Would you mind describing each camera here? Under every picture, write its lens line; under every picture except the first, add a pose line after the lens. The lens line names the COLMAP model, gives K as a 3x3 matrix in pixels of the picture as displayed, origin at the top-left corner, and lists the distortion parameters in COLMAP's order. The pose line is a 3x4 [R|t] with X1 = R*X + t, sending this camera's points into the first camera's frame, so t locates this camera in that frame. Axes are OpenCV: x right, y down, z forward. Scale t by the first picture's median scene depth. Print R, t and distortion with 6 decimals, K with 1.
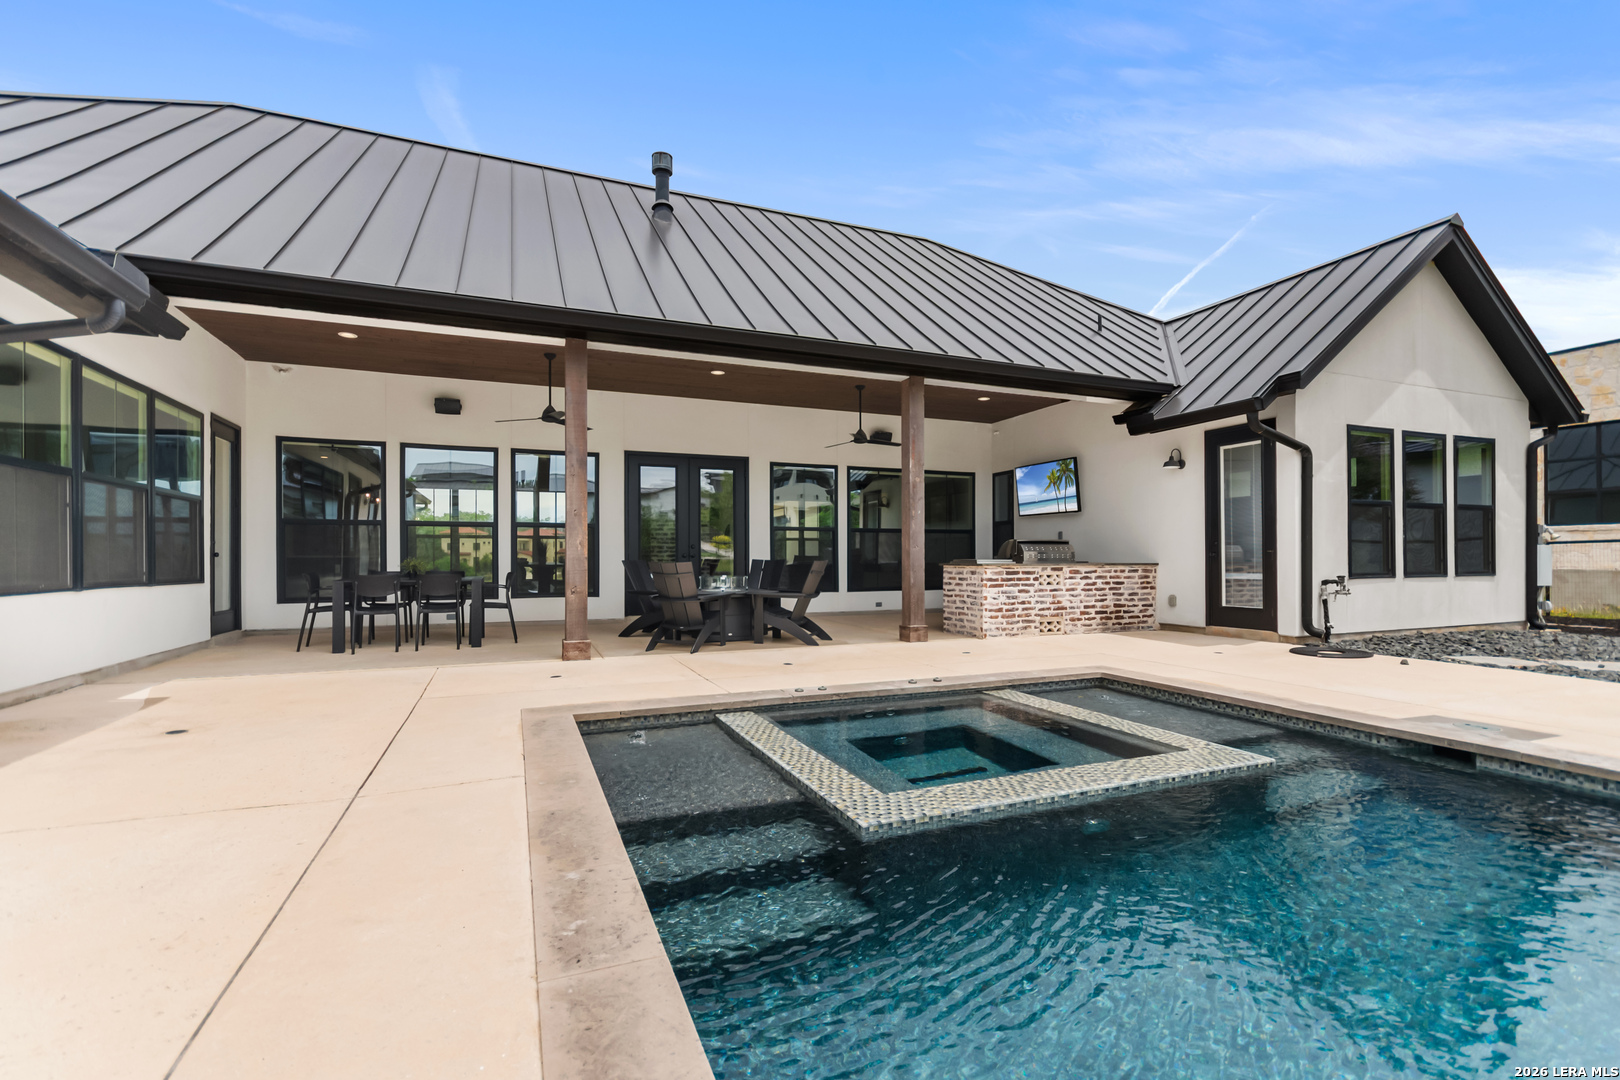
lens RADIAL K [[708.5, 0, 798.8], [0, 708.5, 551.3], [0, 0, 1]] dist [0.005630, 0.000040]
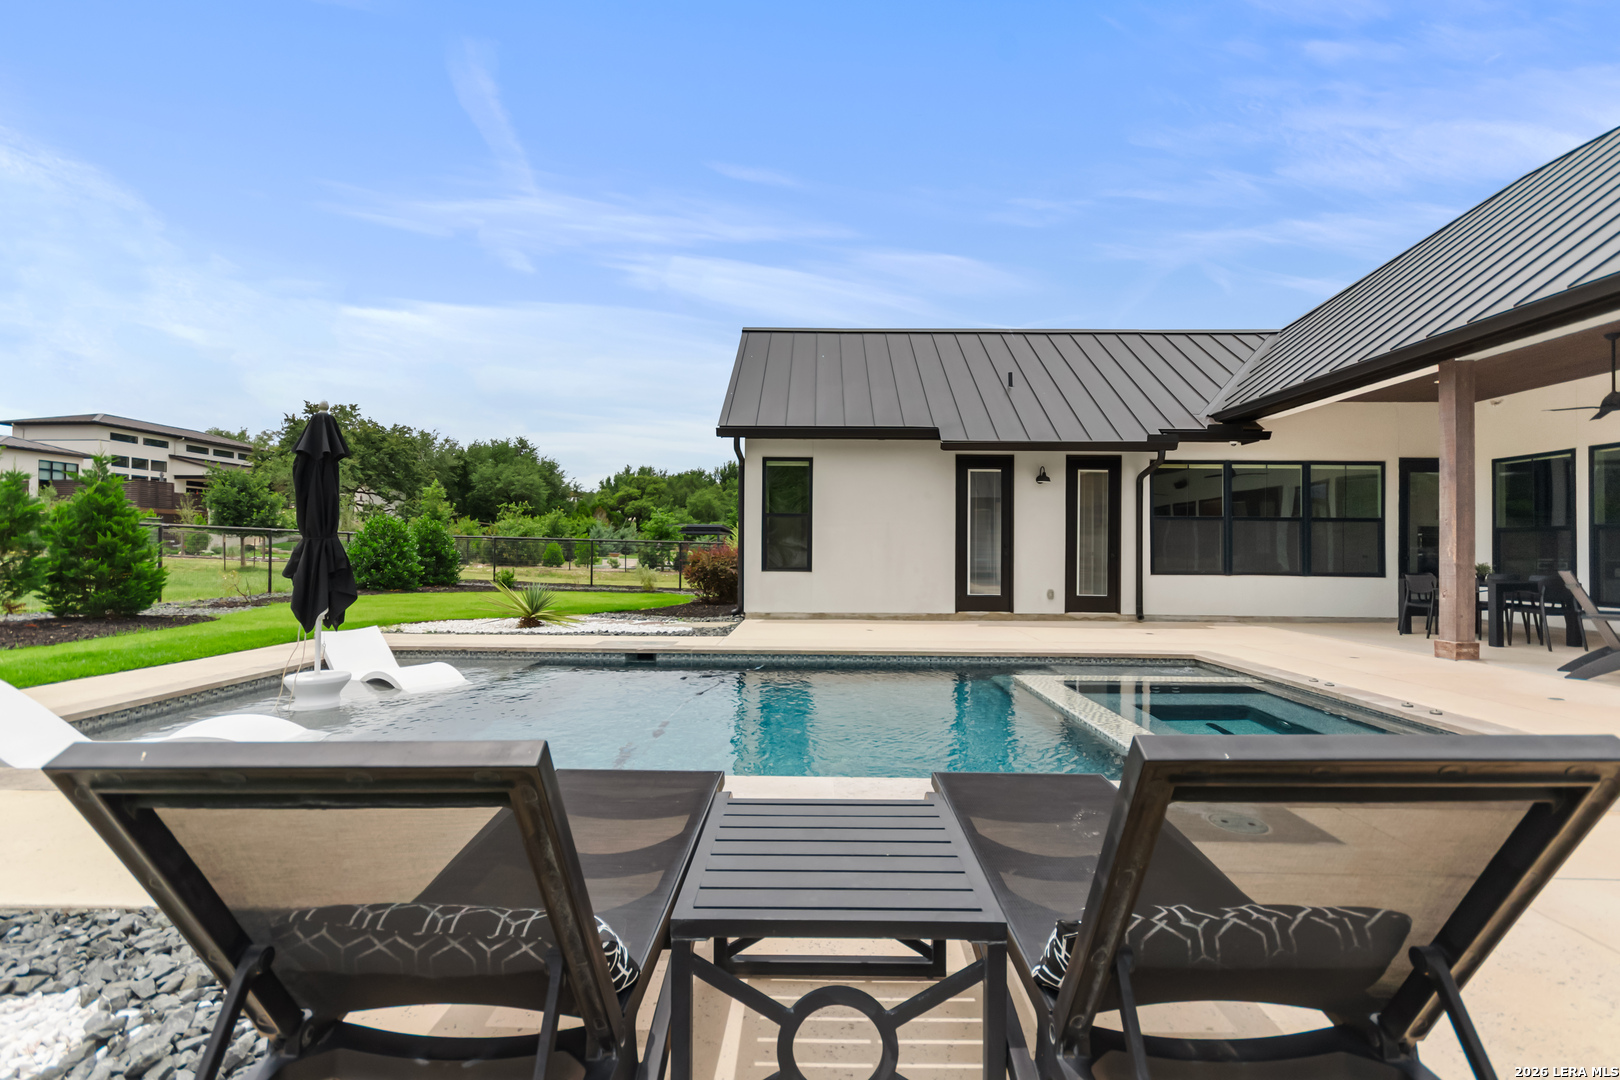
lens RADIAL K [[708.5, 0, 806.6], [0, 708.5, 544.3], [0, 0, 1]] dist [0.005630, 0.000040]
pose [[-0.377474, -0.008841, -0.925978, 0.829898], [0.000786, 0.999951, -0.009868, -0.008272], [0.926020, -0.004452, -0.377448, 0.394672]]
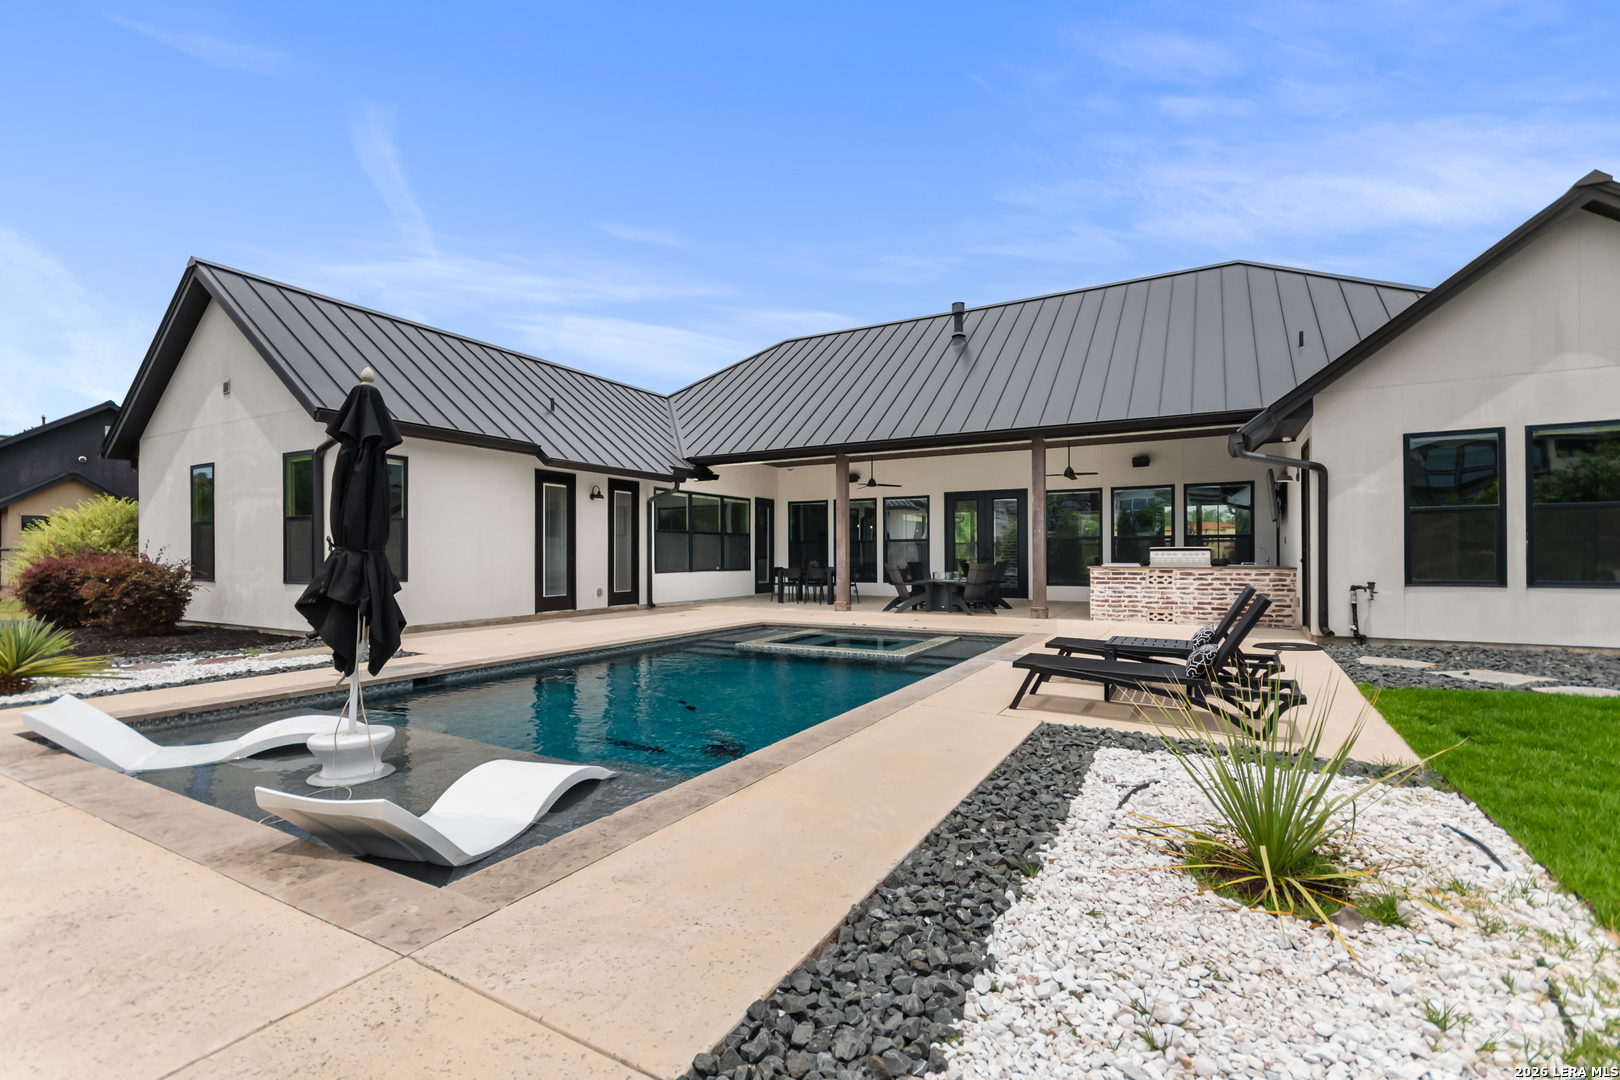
lens RADIAL K [[708.5, 0, 824.5], [0, 708.5, 545.7], [0, 0, 1]] dist [0.005630, 0.000040]
pose [[0.639791, -0.009393, -0.768492, 0.977102], [0.008066, 0.999952, -0.005508, -0.019064], [0.768507, -0.002675, 0.639836, -0.276276]]
